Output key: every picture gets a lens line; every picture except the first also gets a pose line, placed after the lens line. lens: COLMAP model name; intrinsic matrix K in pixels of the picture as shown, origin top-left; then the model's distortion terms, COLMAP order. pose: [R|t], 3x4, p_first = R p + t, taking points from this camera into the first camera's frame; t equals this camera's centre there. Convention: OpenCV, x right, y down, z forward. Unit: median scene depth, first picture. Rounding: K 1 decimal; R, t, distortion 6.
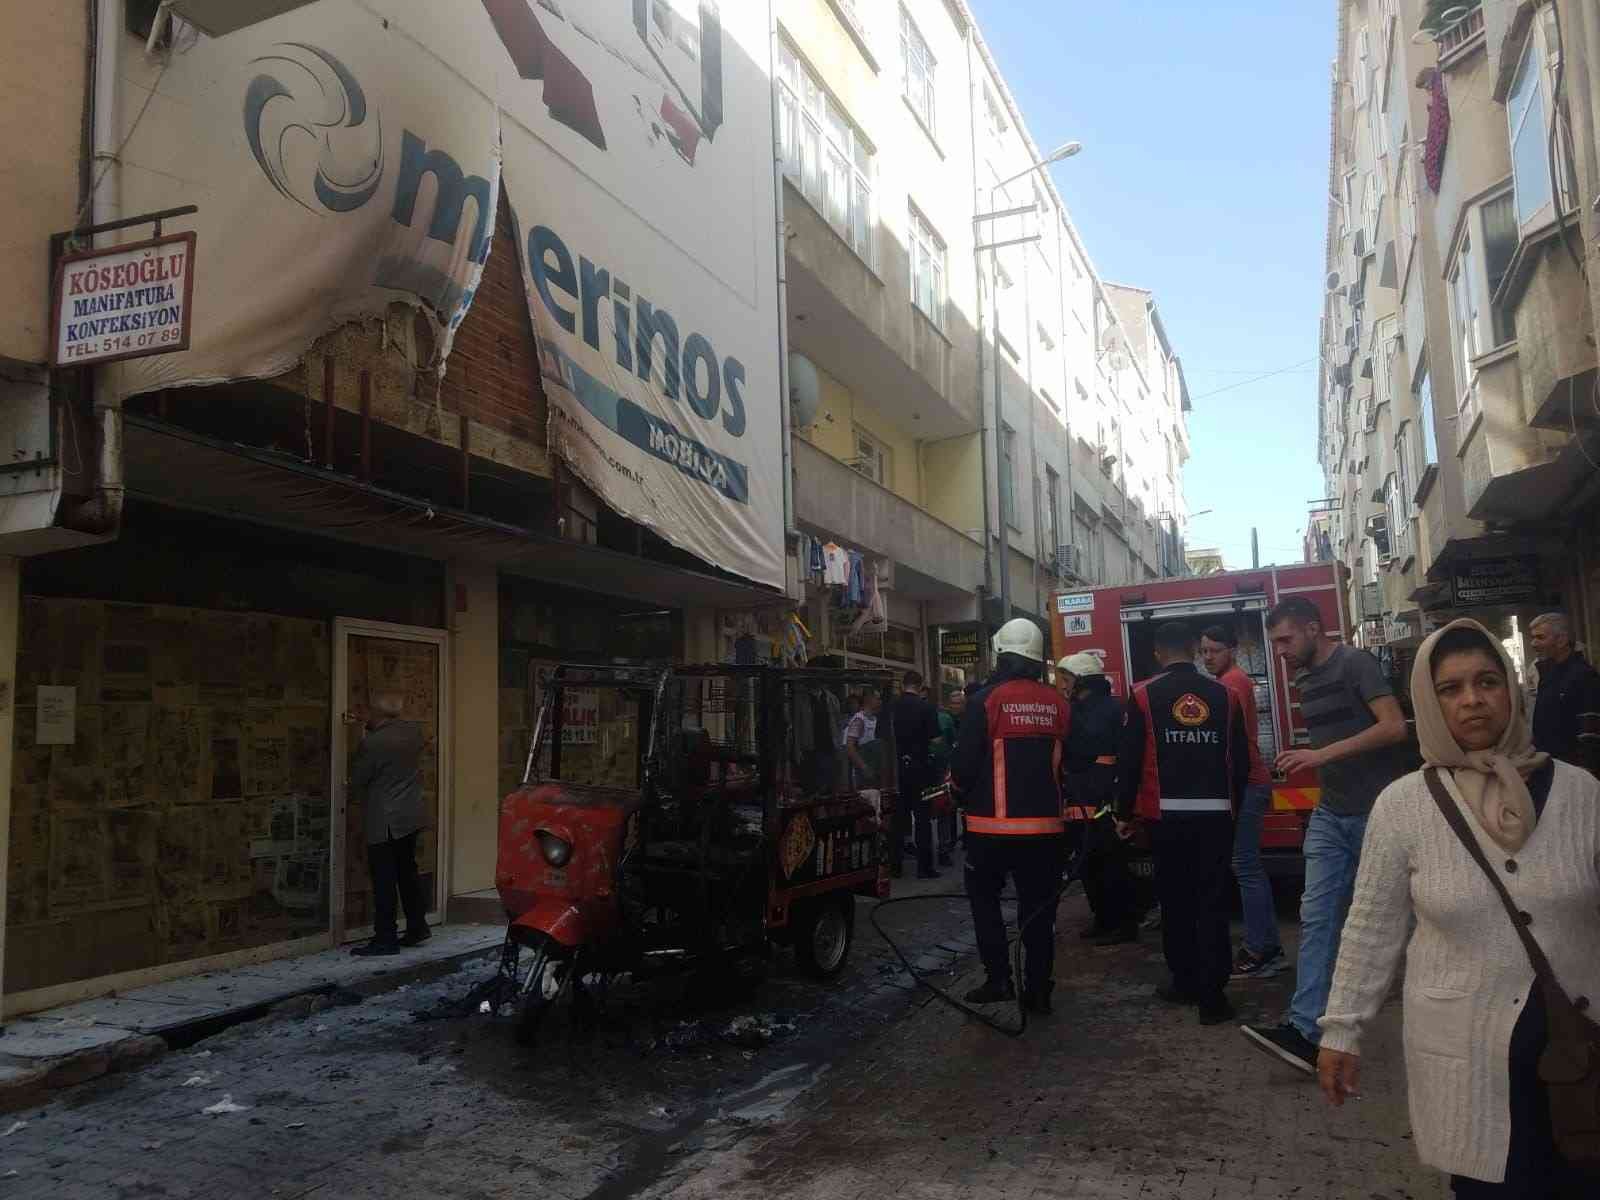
lens RADIAL K [[1212.4, 0, 787.5], [0, 1212.4, 622.2], [0, 0, 1]] dist [0.194057, -0.291964]
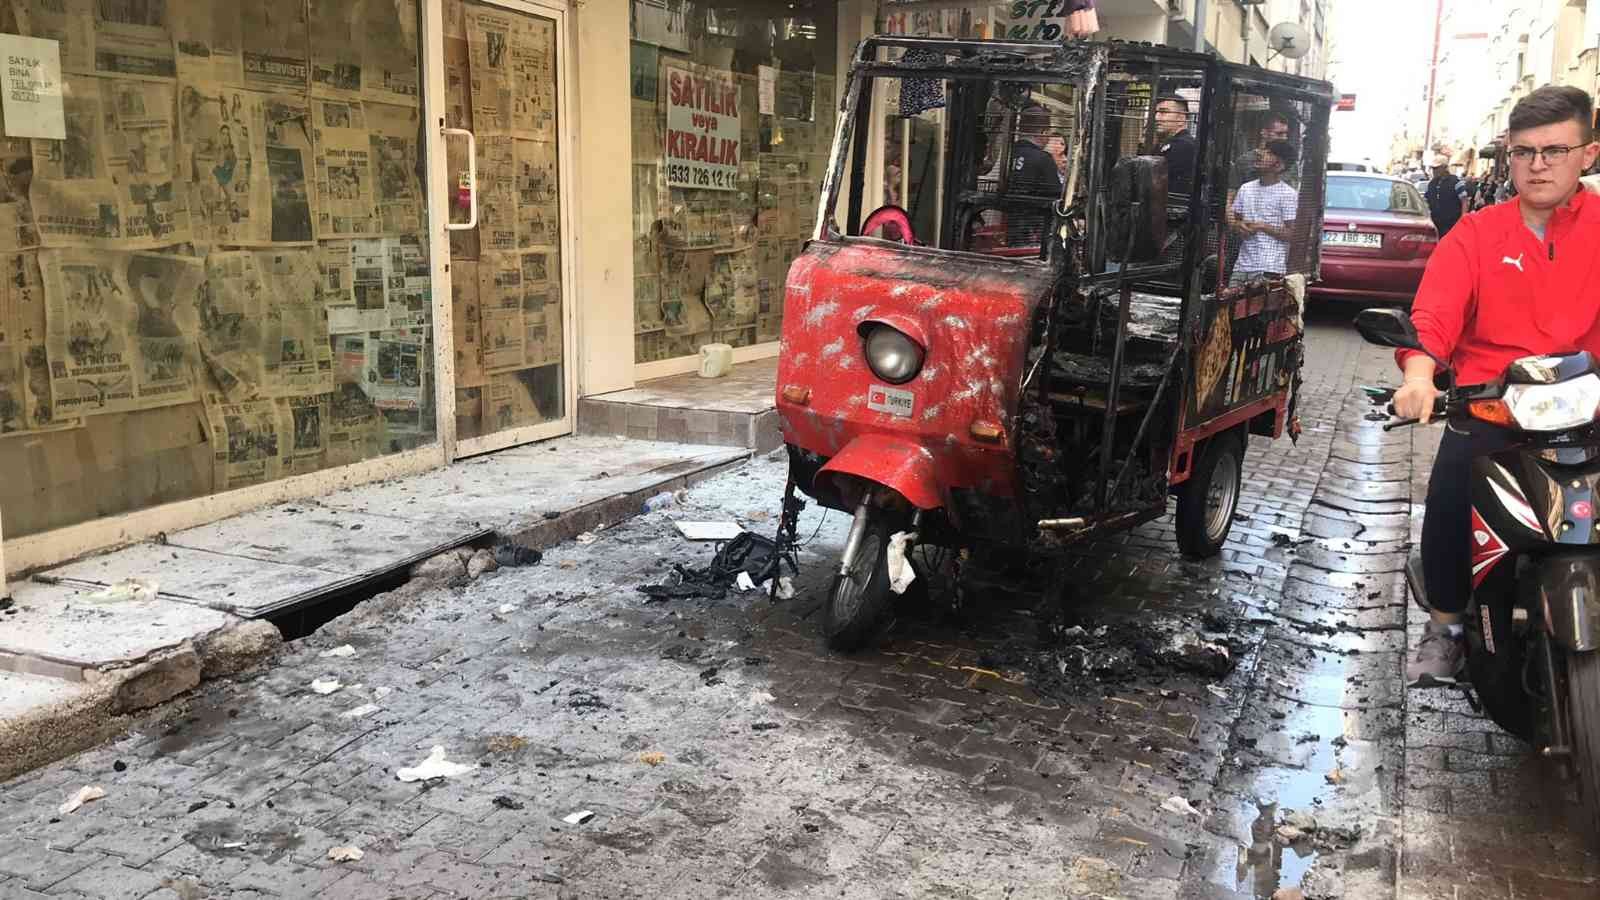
lens RADIAL K [[1429.1, 0, 811.7], [0, 1429.1, 442.8], [0, 0, 1]] dist [0.015497, -0.022356]
pose [[0.999073, 0.036873, 0.022209, -0.180639], [-0.041365, 0.965167, 0.258345, 0.036650], [-0.011909, -0.259024, 0.965797, 0.239069]]
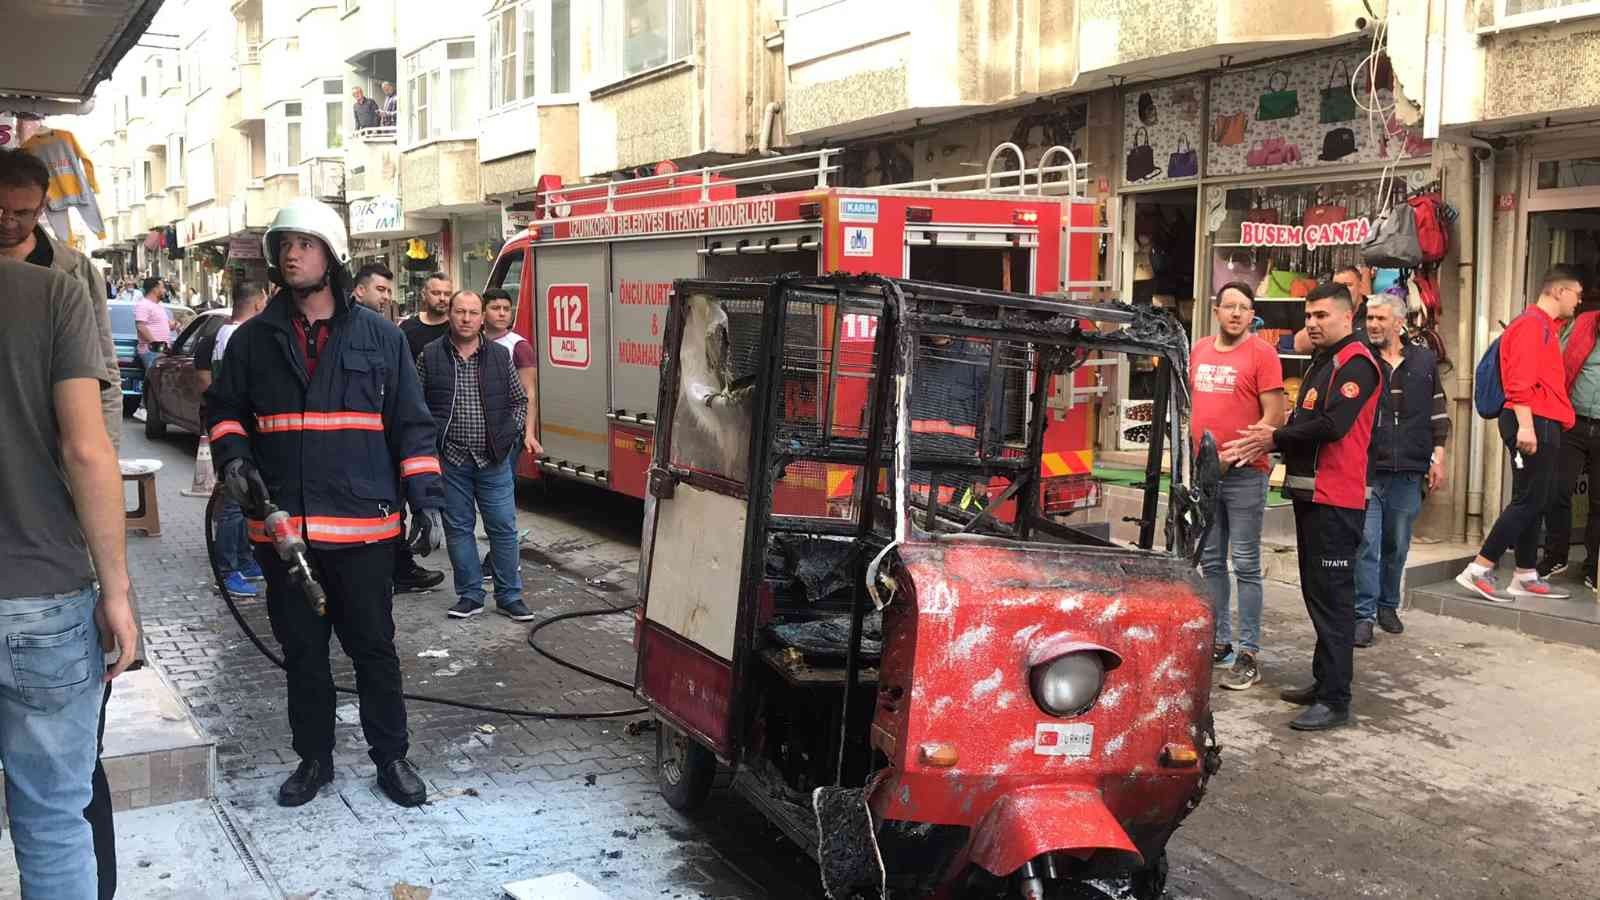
lens RADIAL K [[1408.0, 0, 811.4], [0, 1408.0, 450.5], [0, 0, 1]] dist [0.138740, -0.414324]
pose [[0.569786, -0.027370, 0.821337, -0.521166], [-0.123856, 0.985169, 0.118752, 0.031675], [-0.812406, -0.169391, 0.557946, 0.587291]]
